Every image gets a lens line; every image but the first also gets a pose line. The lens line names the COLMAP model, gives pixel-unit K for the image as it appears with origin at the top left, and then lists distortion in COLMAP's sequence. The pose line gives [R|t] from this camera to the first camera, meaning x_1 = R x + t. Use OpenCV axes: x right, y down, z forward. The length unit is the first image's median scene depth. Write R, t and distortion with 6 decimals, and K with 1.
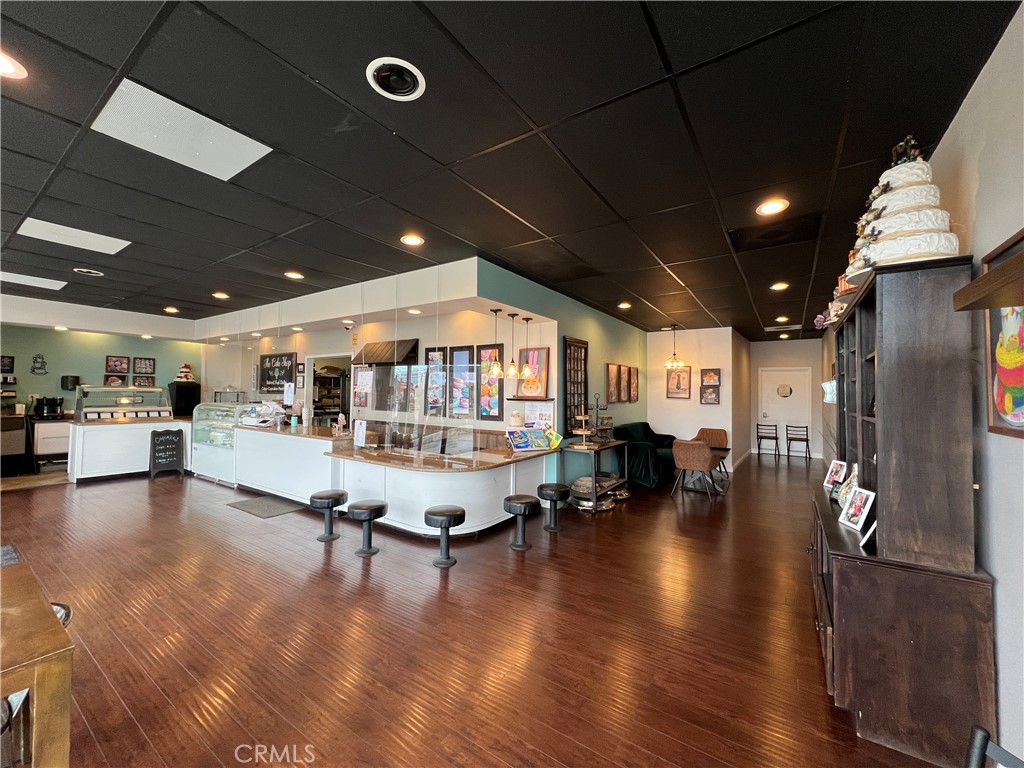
lens RADIAL K [[408.6, 0, 512.8], [0, 408.6, 381.5], [0, 0, 1]] dist [-0.001295, 0.000141]
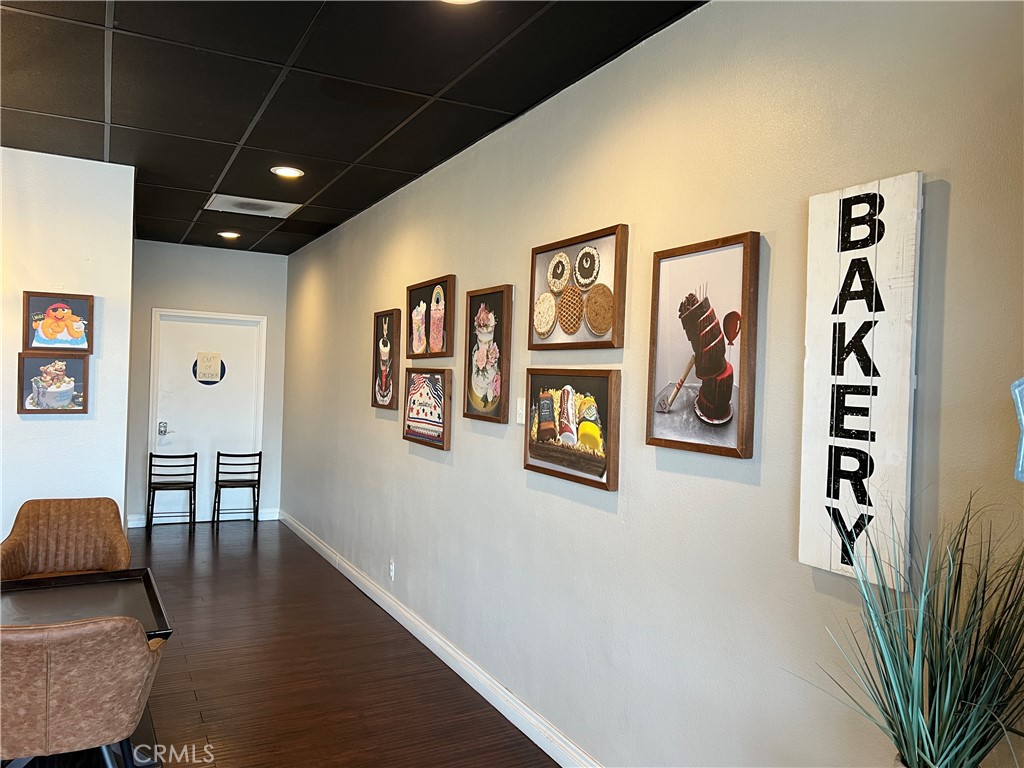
lens RADIAL K [[766.2, 0, 514.1], [0, 766.2, 386.2], [0, 0, 1]] dist [0.057134, -0.049053]
pose [[0.469811, -0.000502, 0.882767, 0.157209], [-0.050324, 0.998358, 0.027350, 0.004026], [-0.881331, -0.057273, 0.469015, 0.490494]]
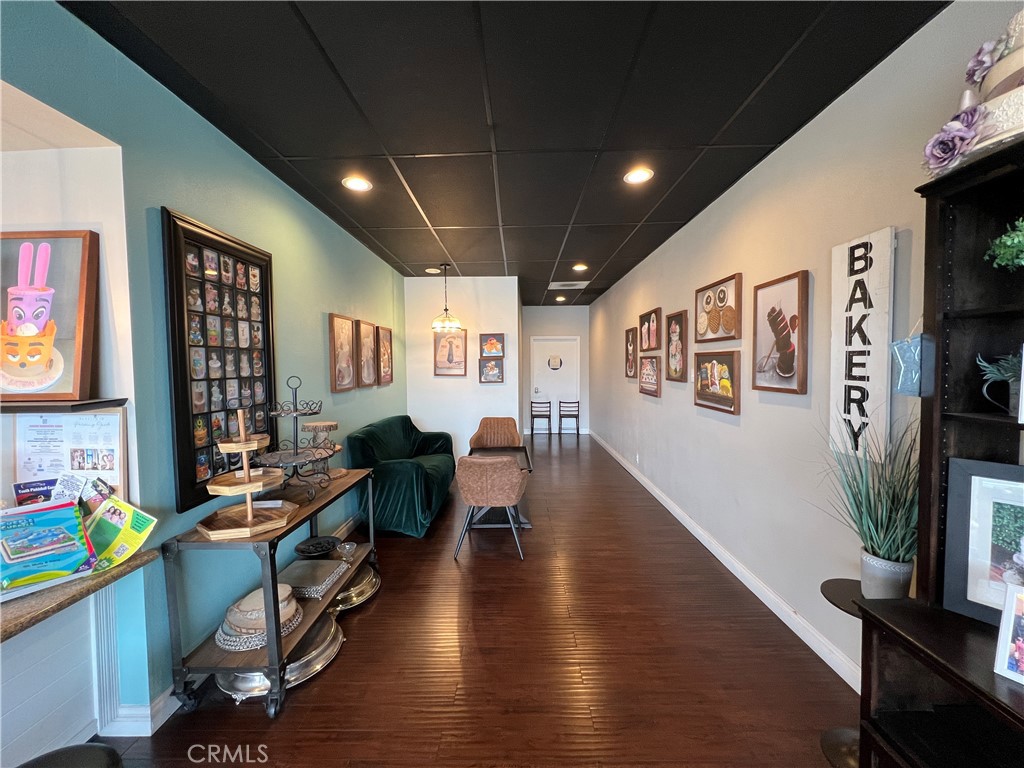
lens RADIAL K [[408.6, 0, 511.8], [0, 408.6, 382.8], [0, 0, 1]] dist [-0.001295, 0.000141]
pose [[0.837038, -0.041739, 0.545551, 0.130494], [0.004928, 0.997621, 0.068764, 0.006454], [-0.547123, -0.054869, 0.835252, 0.417034]]
